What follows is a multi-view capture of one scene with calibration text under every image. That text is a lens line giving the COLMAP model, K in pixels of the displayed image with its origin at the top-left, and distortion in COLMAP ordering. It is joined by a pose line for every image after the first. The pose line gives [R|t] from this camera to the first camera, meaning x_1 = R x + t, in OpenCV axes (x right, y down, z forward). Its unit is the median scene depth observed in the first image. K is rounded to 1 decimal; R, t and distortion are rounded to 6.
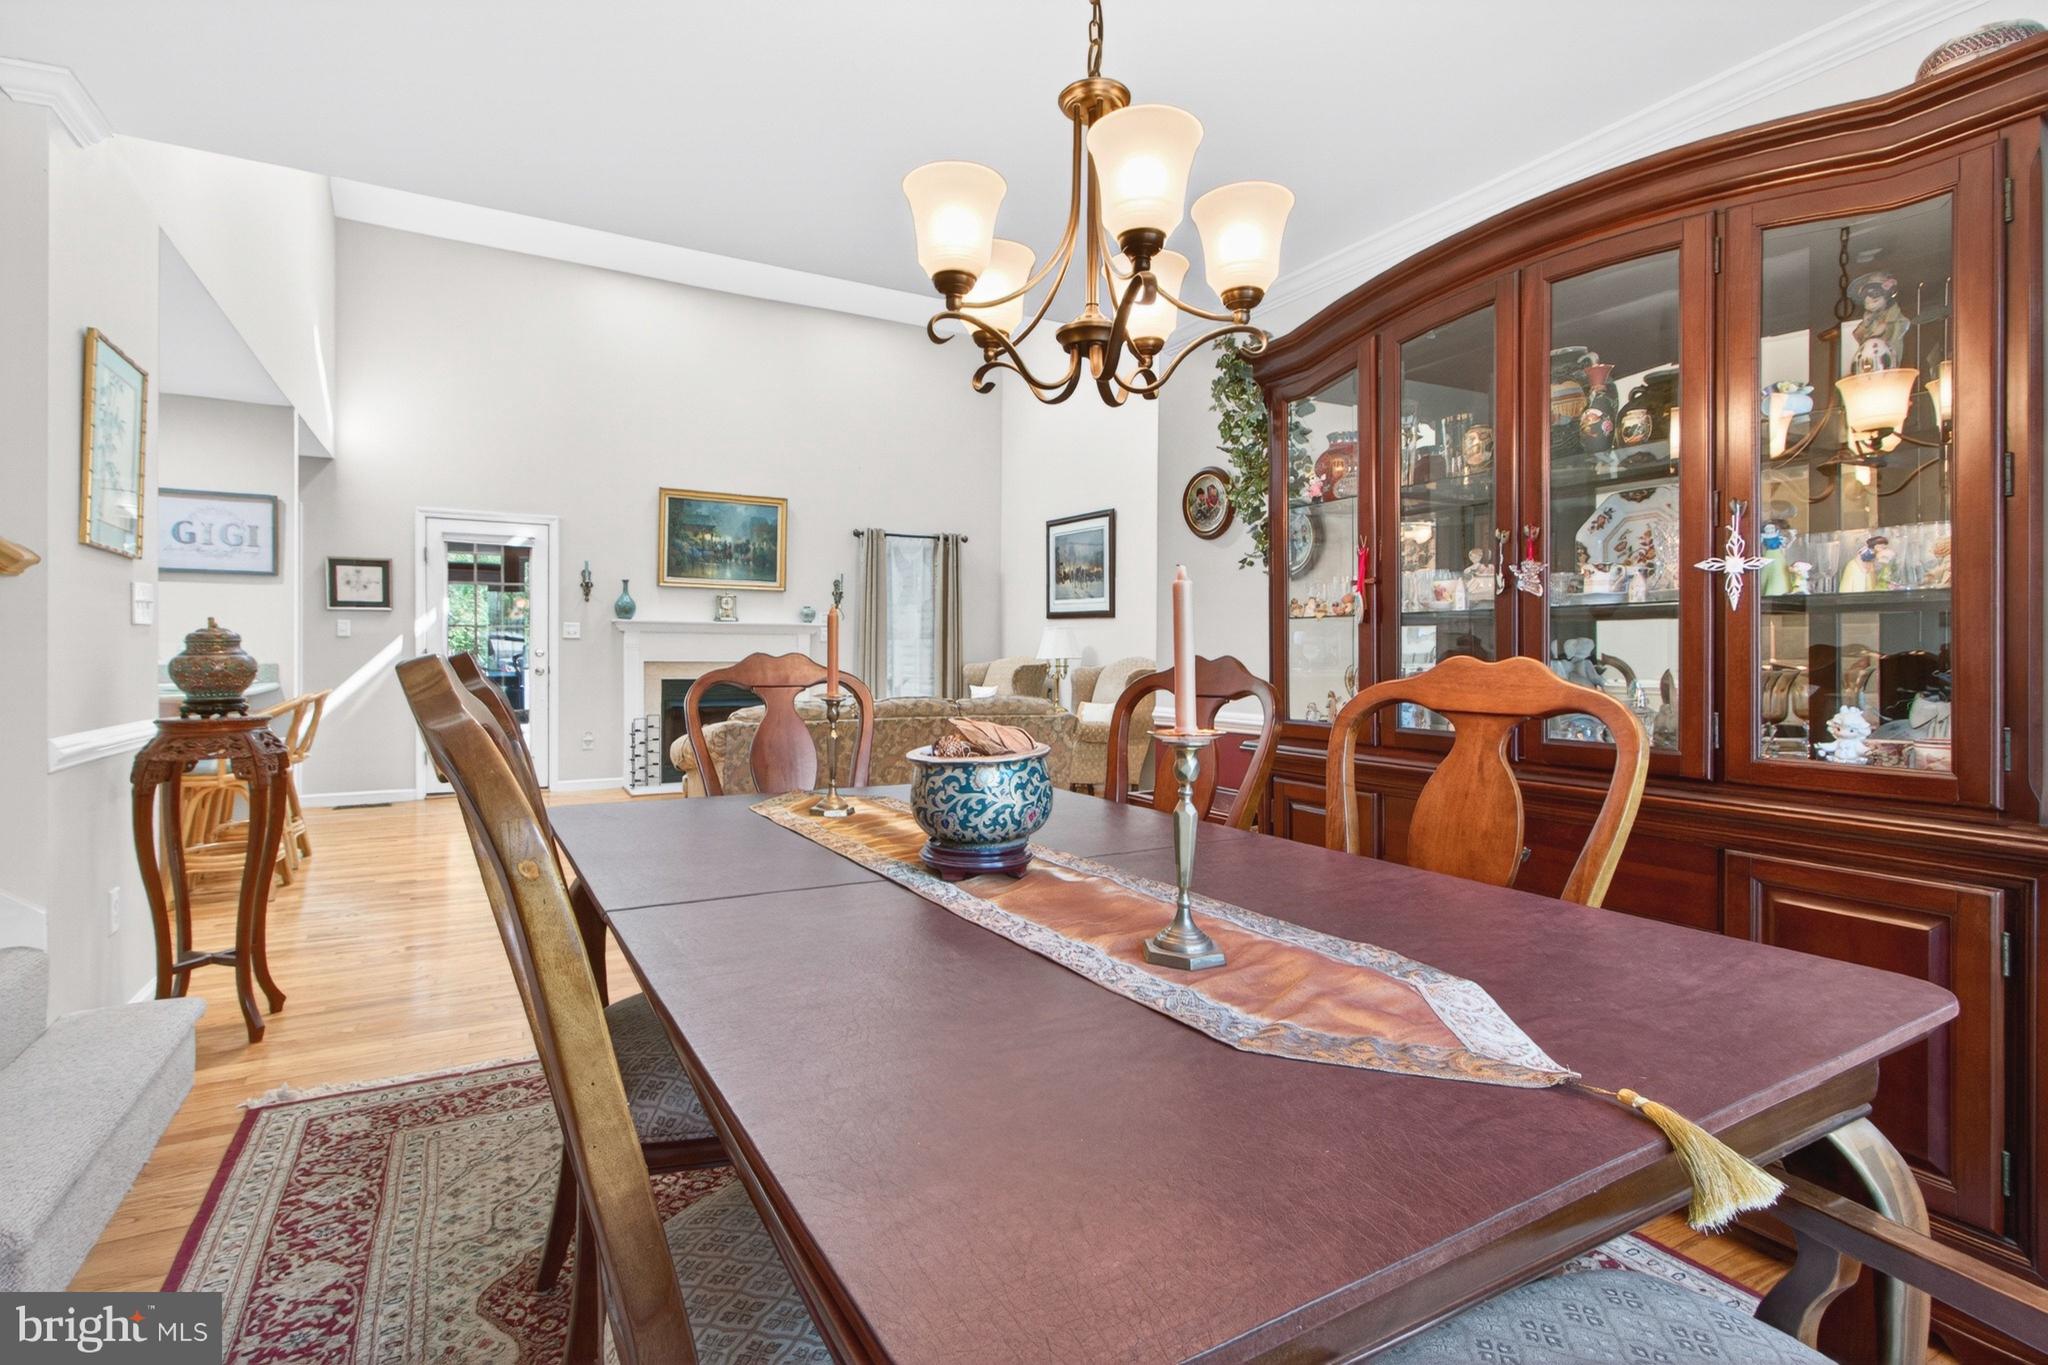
lens RADIAL K [[953.4, 0, 999.8], [0, 953.4, 679.5], [0, 0, 1]] dist [-0.000884, 0.000950]
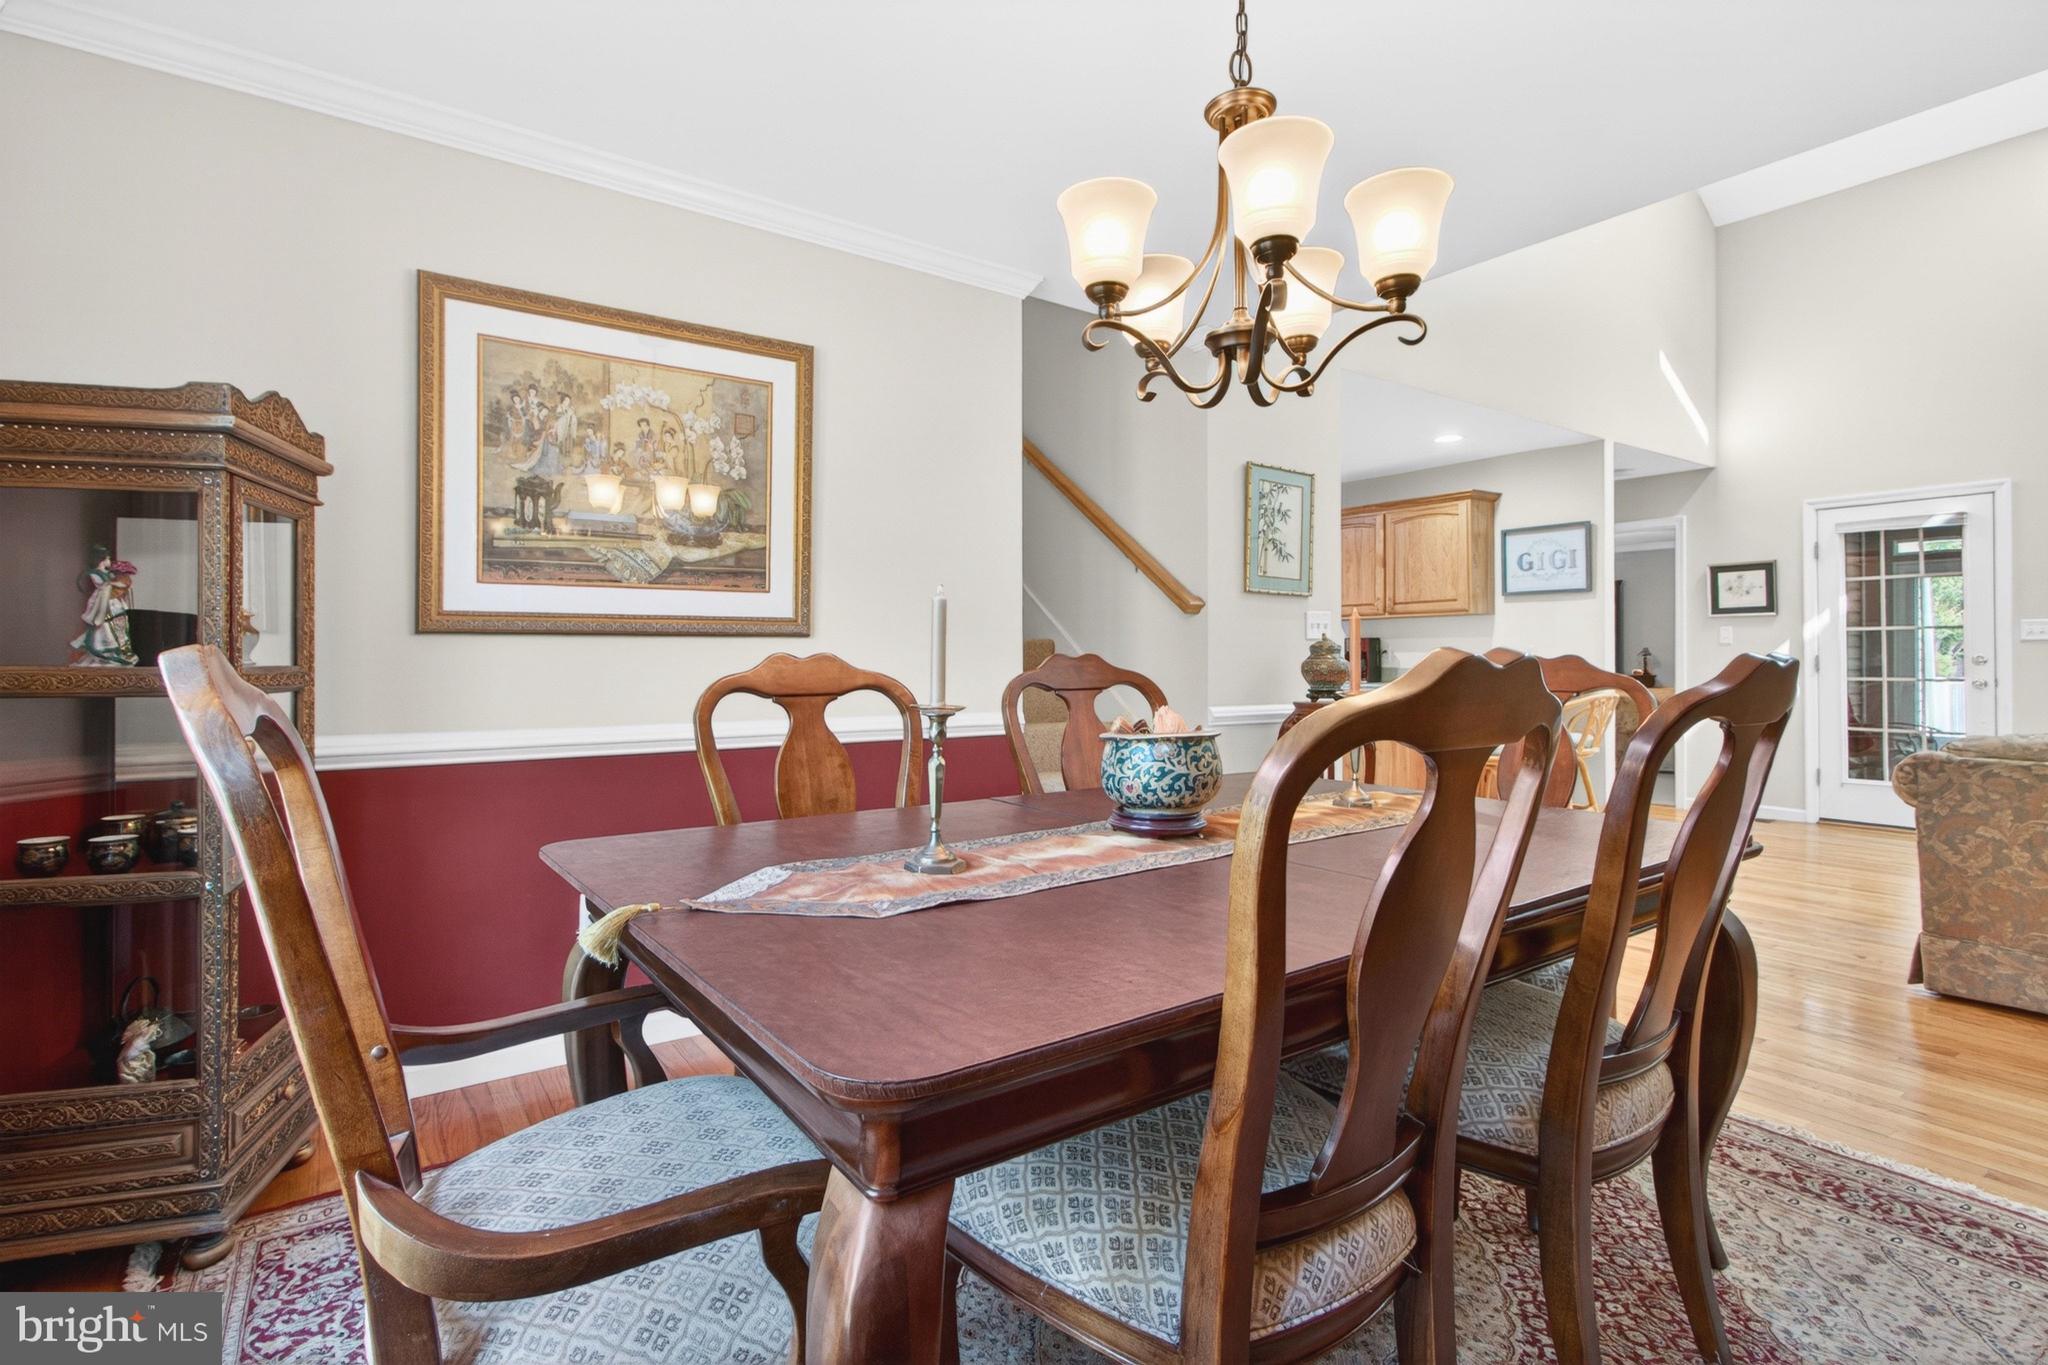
lens RADIAL K [[984.6, 0, 1005.0], [0, 984.6, 680.8], [0, 0, 1]] dist [0.001278, 0.000499]
pose [[0.104505, 0.020173, -0.994320, 0.403666], [-0.030792, 0.999381, 0.017040, -0.001958], [0.994048, 0.028836, 0.105061, 0.233852]]
